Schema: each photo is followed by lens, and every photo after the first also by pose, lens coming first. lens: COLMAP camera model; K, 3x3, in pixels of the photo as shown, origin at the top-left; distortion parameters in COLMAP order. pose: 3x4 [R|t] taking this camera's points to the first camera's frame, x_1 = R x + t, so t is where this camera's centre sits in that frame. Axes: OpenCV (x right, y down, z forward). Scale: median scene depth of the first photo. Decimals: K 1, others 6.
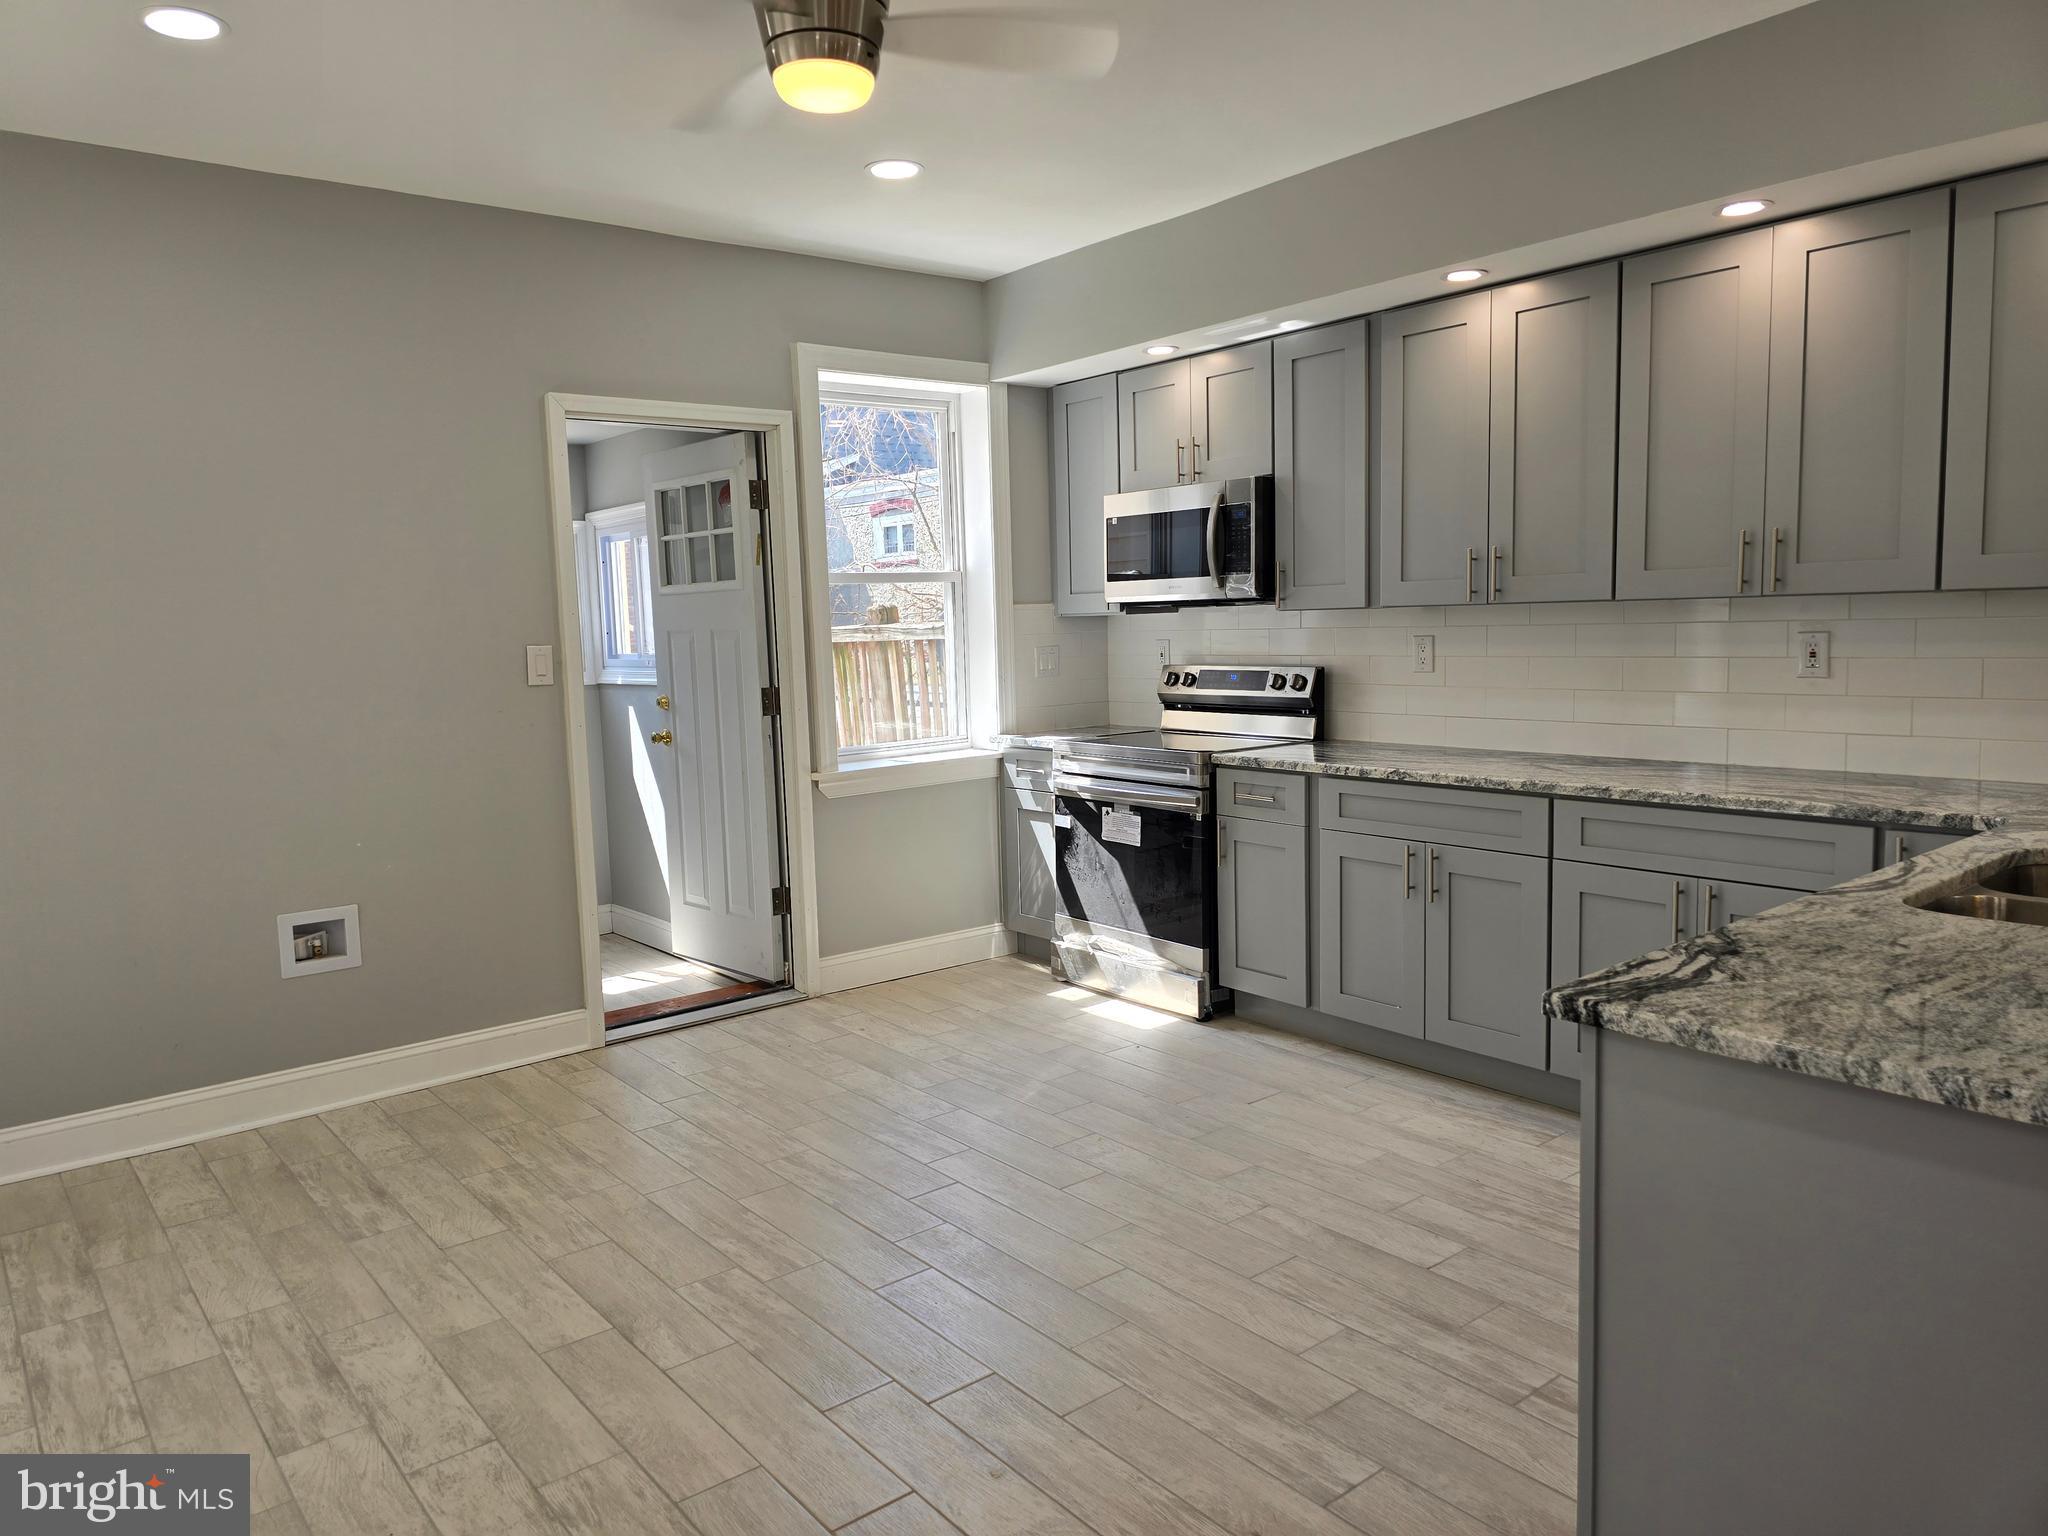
lens RADIAL K [[1372.0, 0, 1027.7], [0, 1372.0, 759.9], [0, 0, 1]] dist [0.053739, -0.049898]
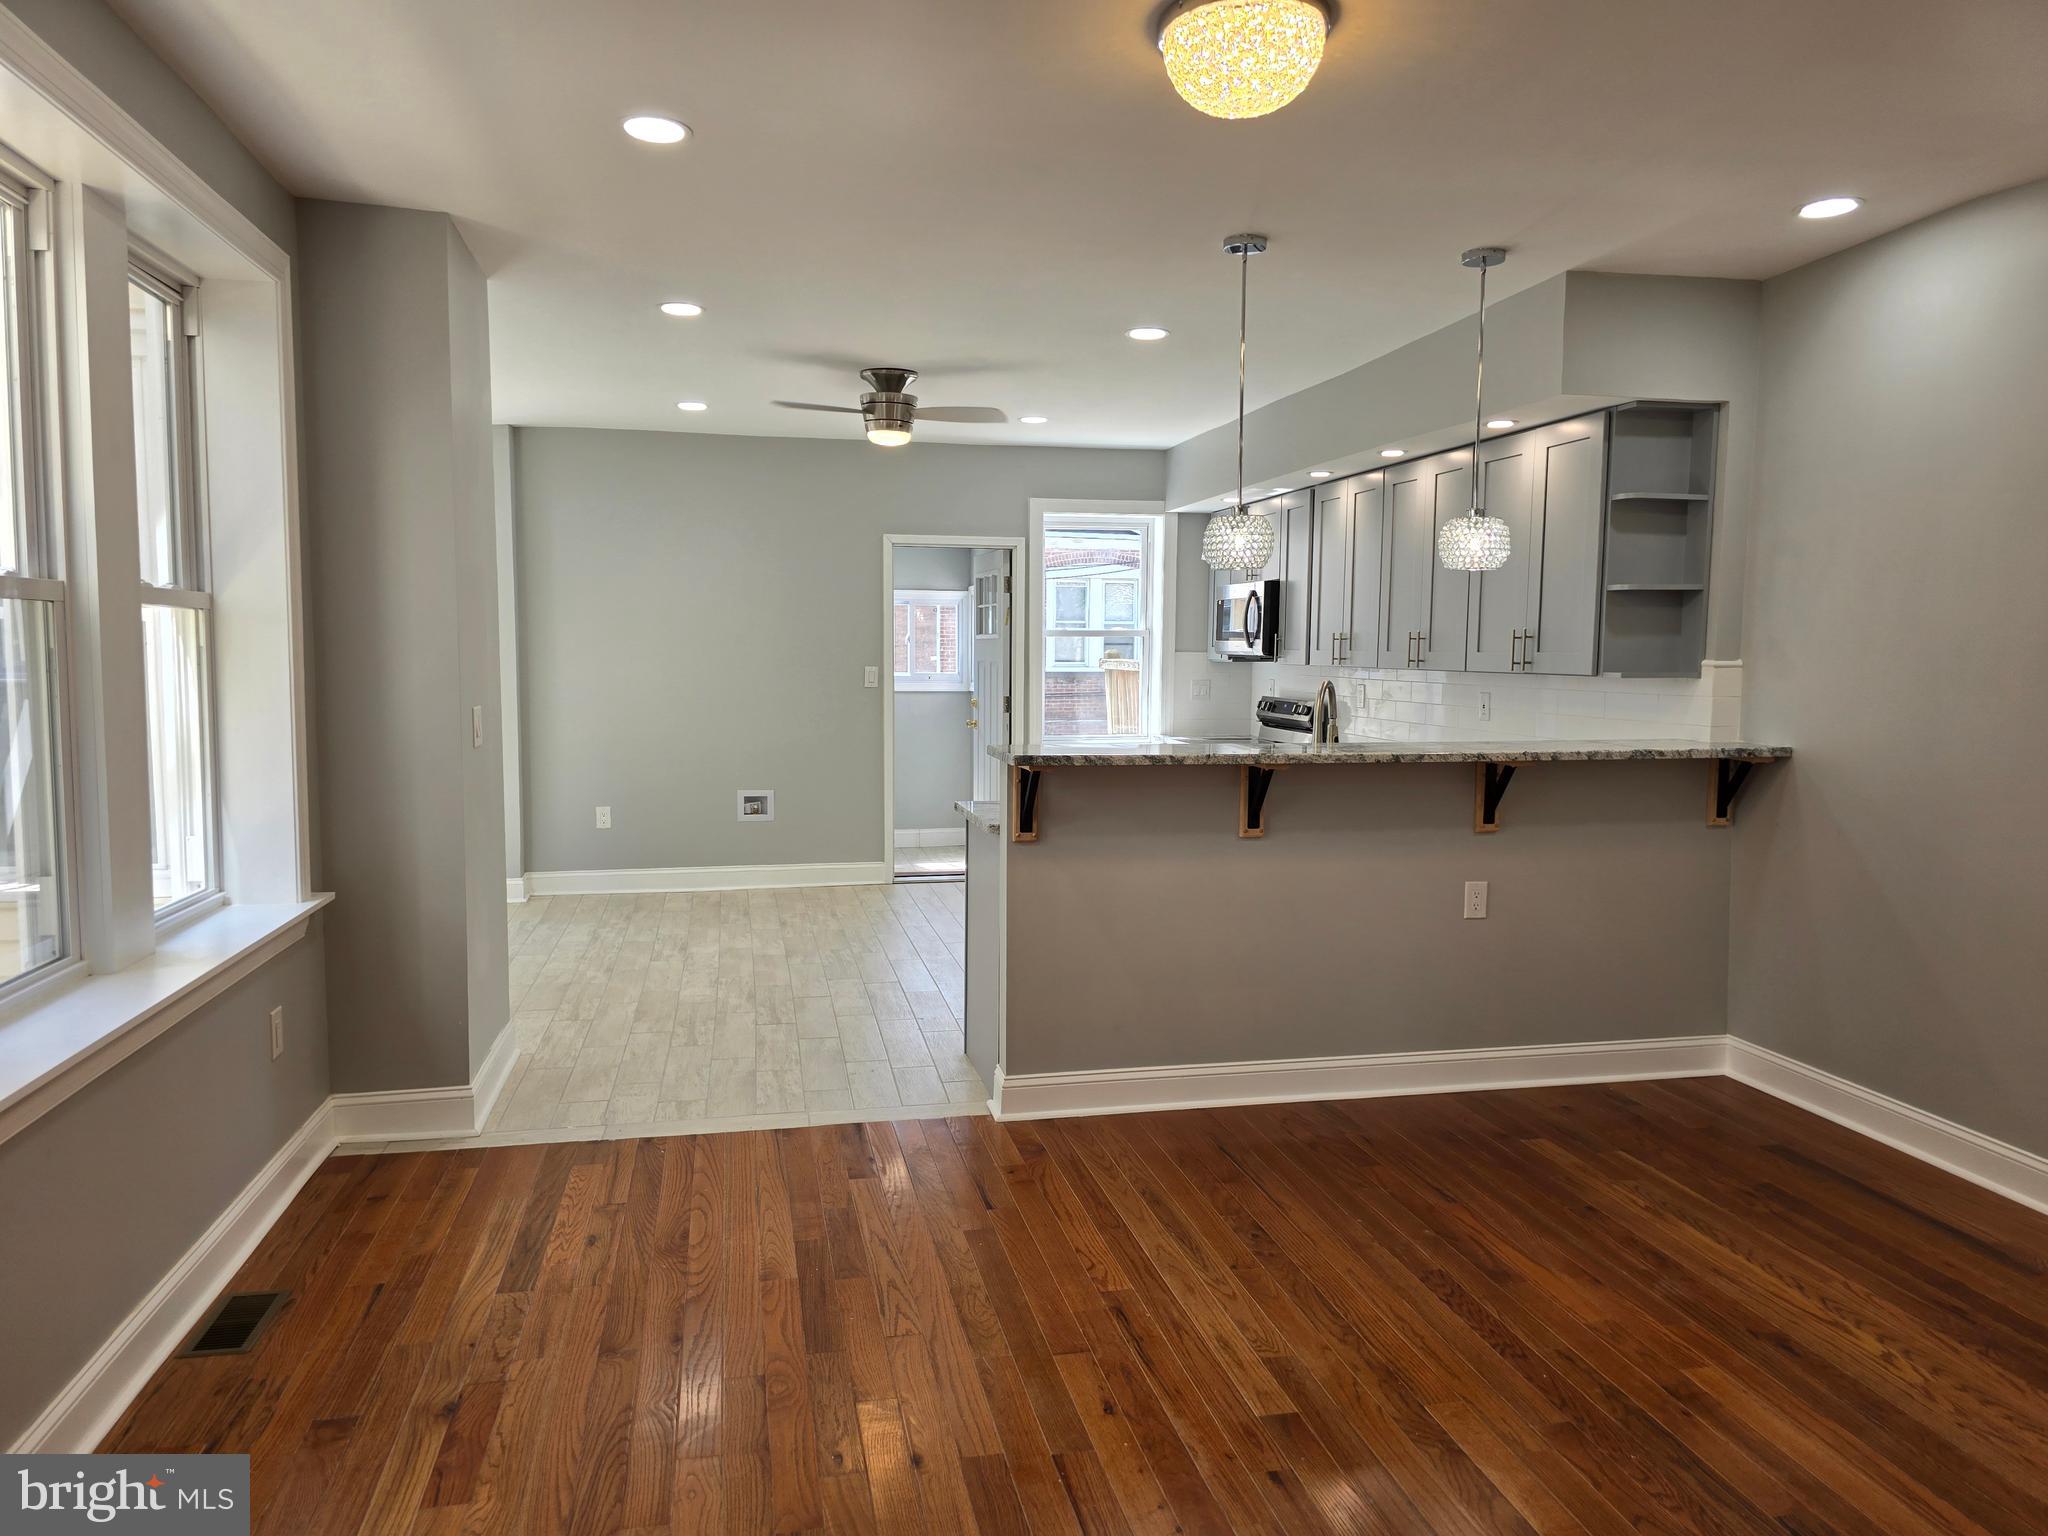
lens RADIAL K [[1372.0, 0, 1016.1], [0, 1372.0, 751.2], [0, 0, 1]] dist [0.053739, -0.049898]
pose [[0.887852, 0.070990, -0.454619, 0.619620], [-0.082828, 0.996545, -0.006148, 0.025976], [0.452612, 0.043113, 0.890665, -0.527521]]
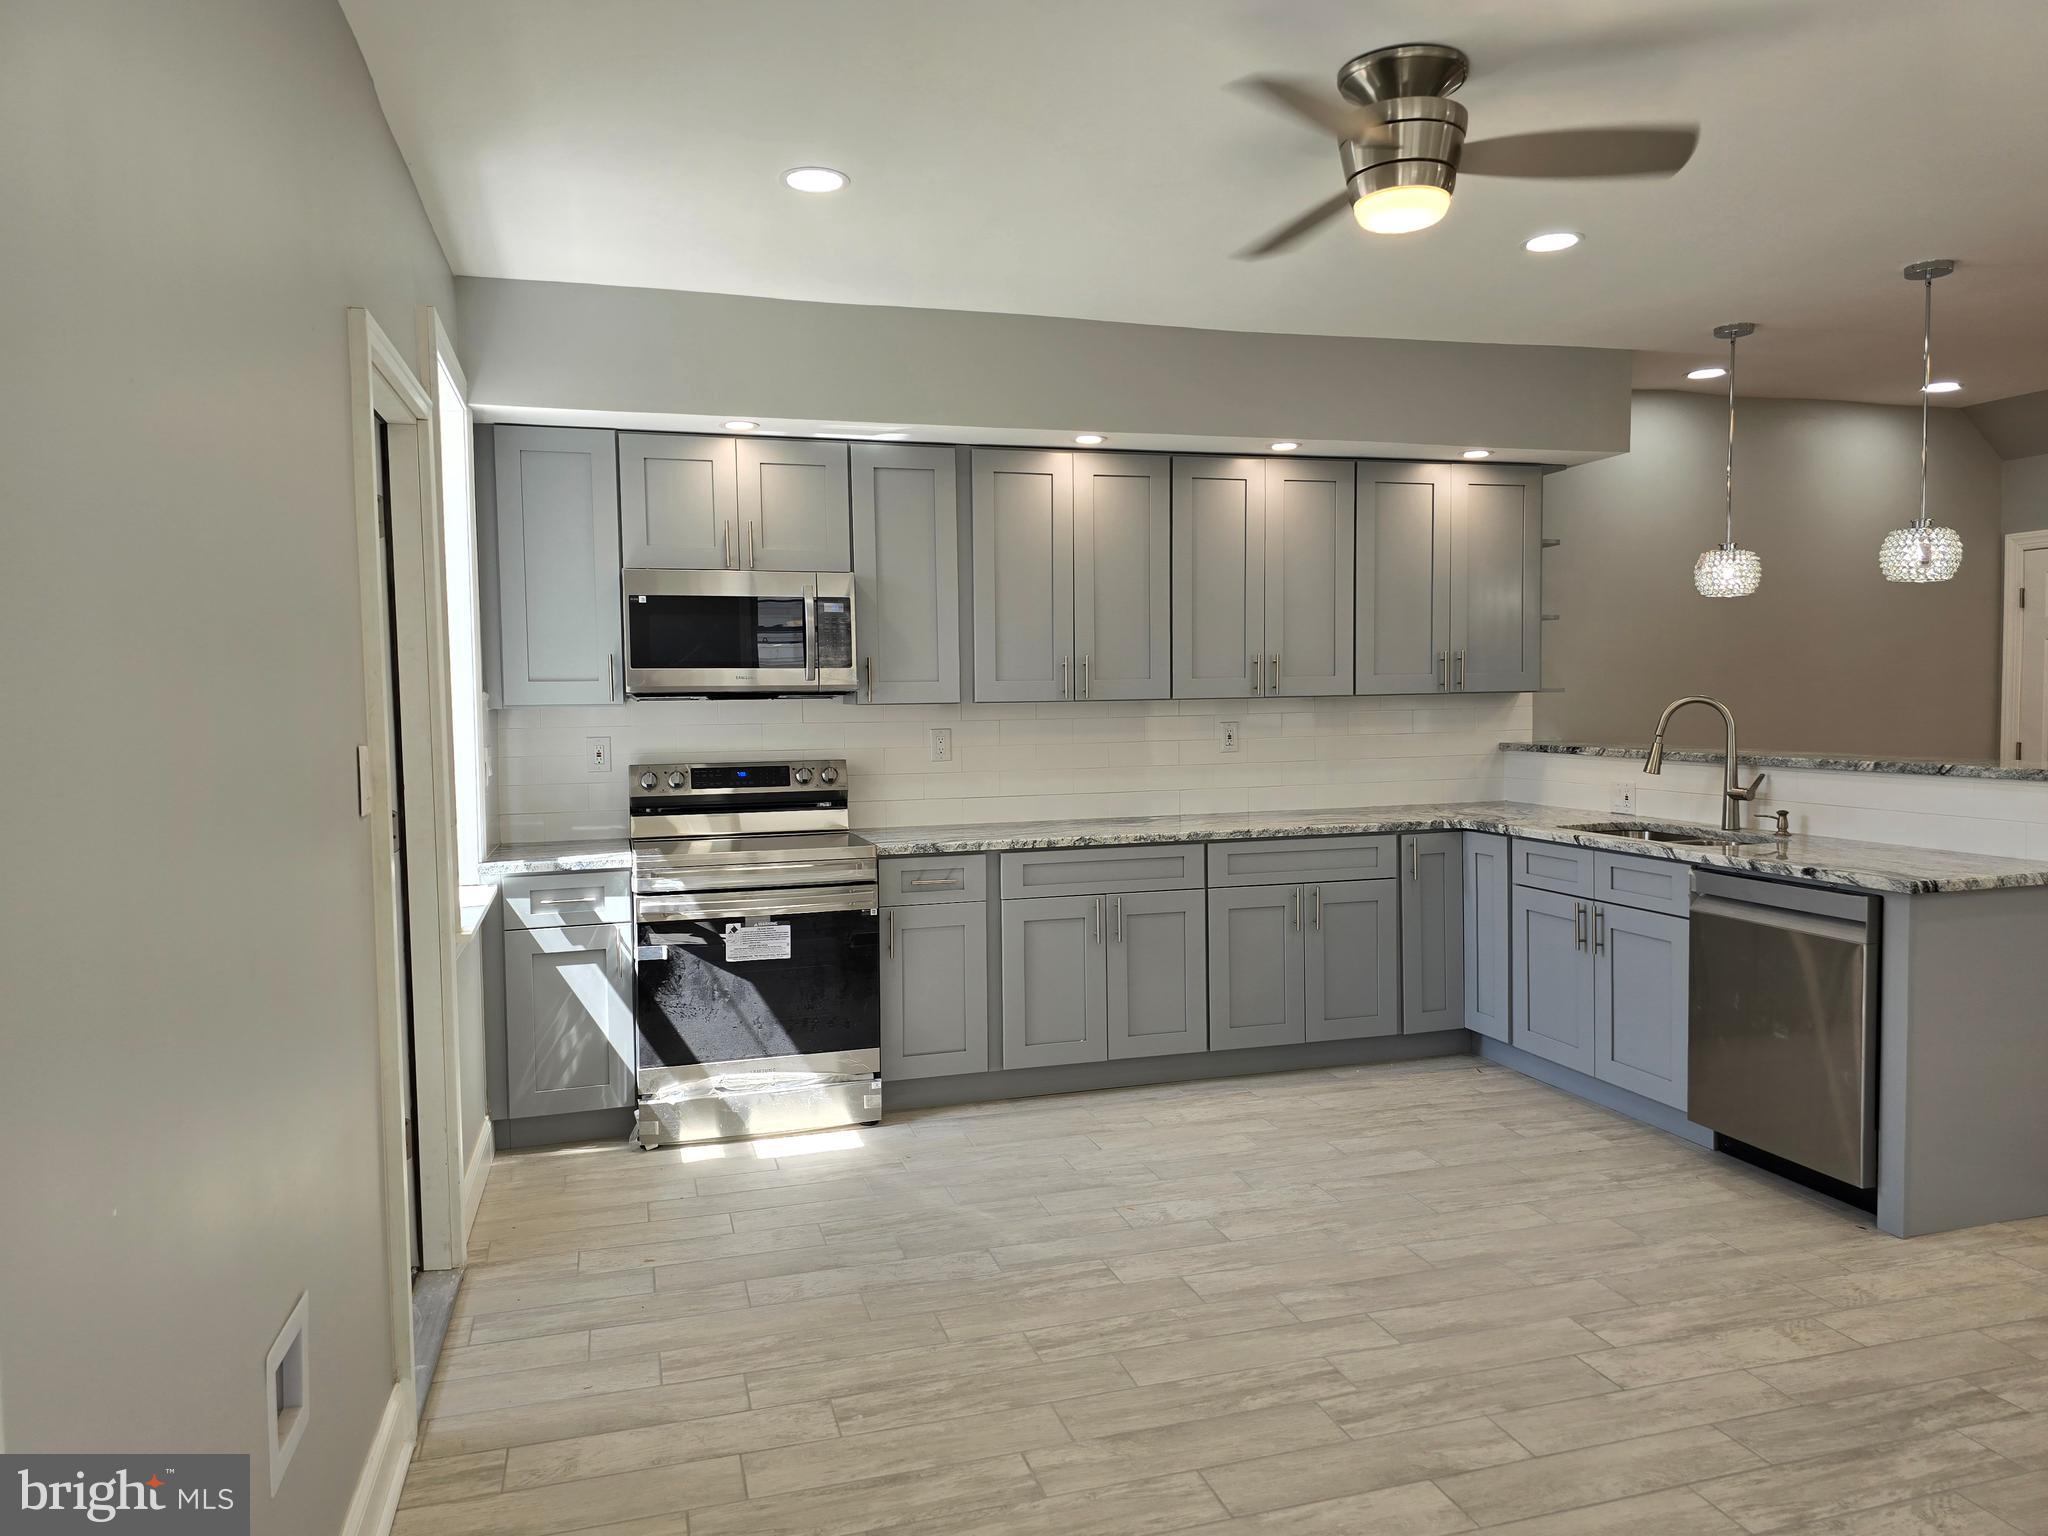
lens RADIAL K [[1372.0, 0, 1021.3], [0, 1372.0, 759.9], [0, 0, 1]] dist [0.053739, -0.049898]
pose [[0.390111, -0.024405, 0.920444, -0.828112], [0.101981, 0.994644, -0.016850, -0.044202], [-0.915103, 0.100441, 0.390510, 0.575147]]
